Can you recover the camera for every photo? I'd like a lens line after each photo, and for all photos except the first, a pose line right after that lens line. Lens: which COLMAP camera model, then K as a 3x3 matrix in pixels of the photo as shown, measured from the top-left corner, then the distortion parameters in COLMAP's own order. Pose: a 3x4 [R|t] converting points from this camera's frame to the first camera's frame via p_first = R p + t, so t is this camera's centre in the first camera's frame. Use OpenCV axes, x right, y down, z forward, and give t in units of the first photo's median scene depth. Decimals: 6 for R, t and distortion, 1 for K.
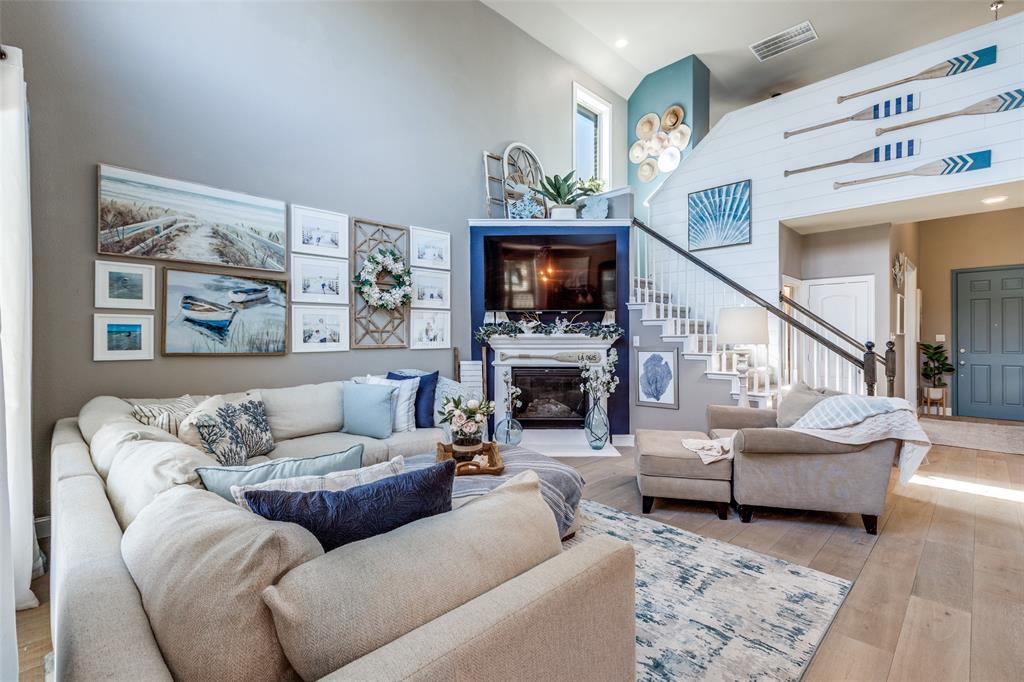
lens RADIAL K [[461.5, 0, 513.8], [0, 461.5, 336.5], [0, 0, 1]] dist [0.005832, 0.000450]
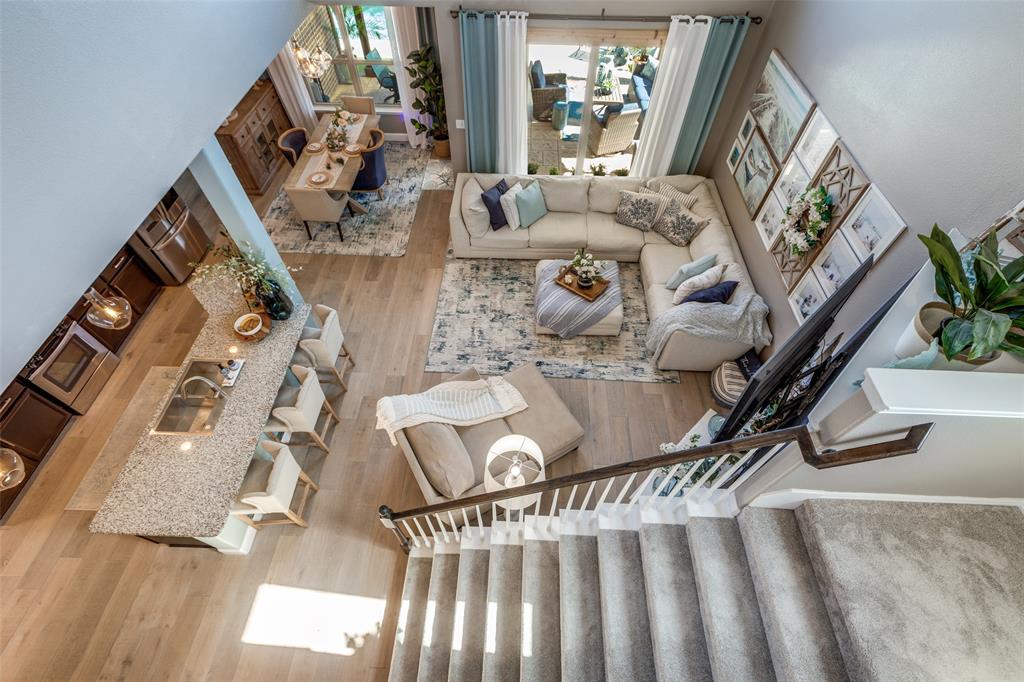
lens RADIAL K [[461.5, 0, 511.8], [0, 461.5, 342.0], [0, 0, 1]] dist [0.005832, 0.000450]
pose [[-0.732623, 0.545598, -0.406922, 0.854943], [0.005127, 0.602264, 0.798281, -0.929568], [0.680615, 0.582753, -0.444030, 1.500656]]
